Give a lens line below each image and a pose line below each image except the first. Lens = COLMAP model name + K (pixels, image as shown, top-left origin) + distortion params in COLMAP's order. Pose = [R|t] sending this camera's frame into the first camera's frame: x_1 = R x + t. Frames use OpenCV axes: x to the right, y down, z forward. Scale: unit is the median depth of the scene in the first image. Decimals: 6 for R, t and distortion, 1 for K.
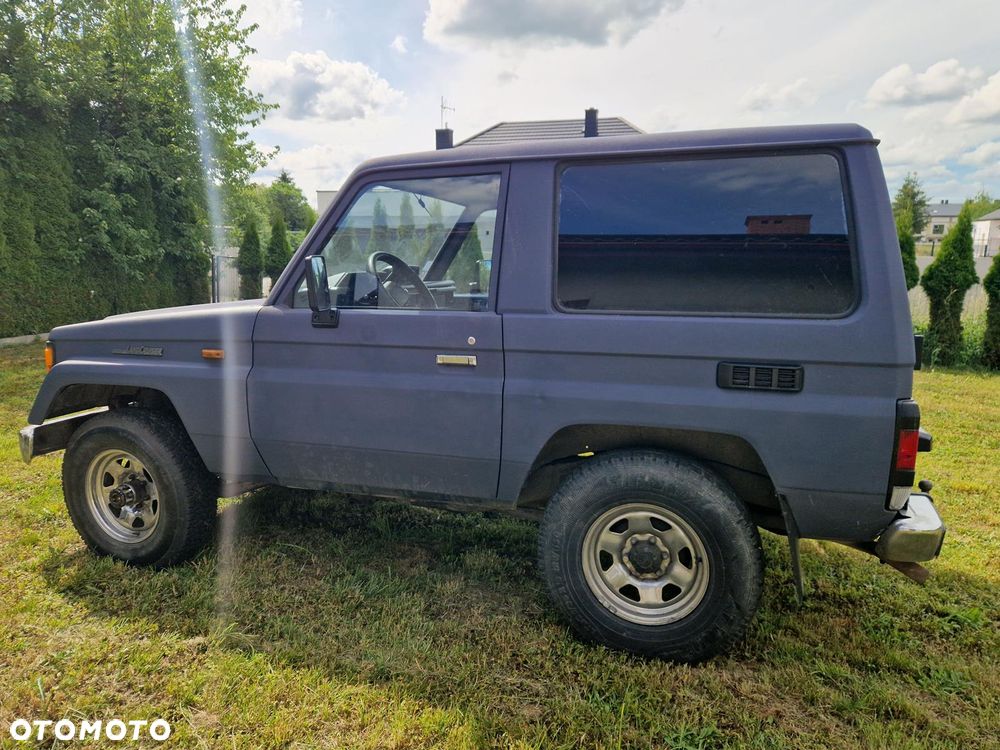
lens RADIAL K [[670.6, 0, 510.2], [0, 670.6, 372.3], [0, 0, 1]] dist [0.057101, -0.042764]
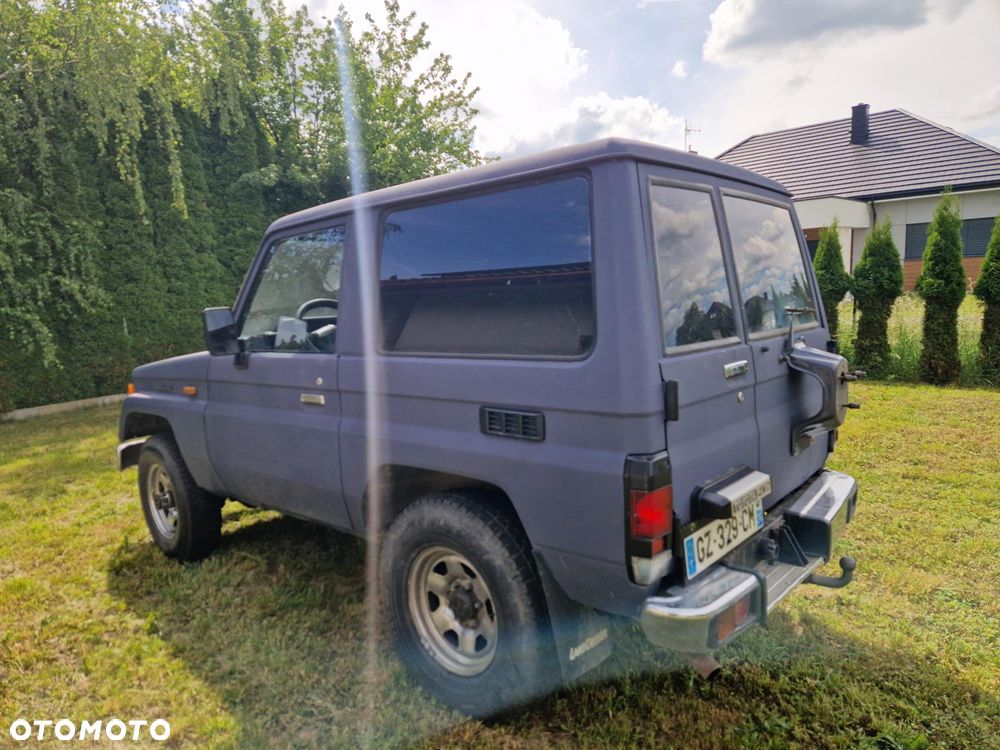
lens RADIAL K [[670.6, 0, 502.0], [0, 670.6, 382.6], [0, 0, 1]] dist [0.057101, -0.042764]
pose [[0.910712, 0.004206, -0.413021, 0.541397], [-0.015237, 0.999610, -0.023418, -0.019825], [0.412762, 0.027620, 0.910420, 0.105831]]
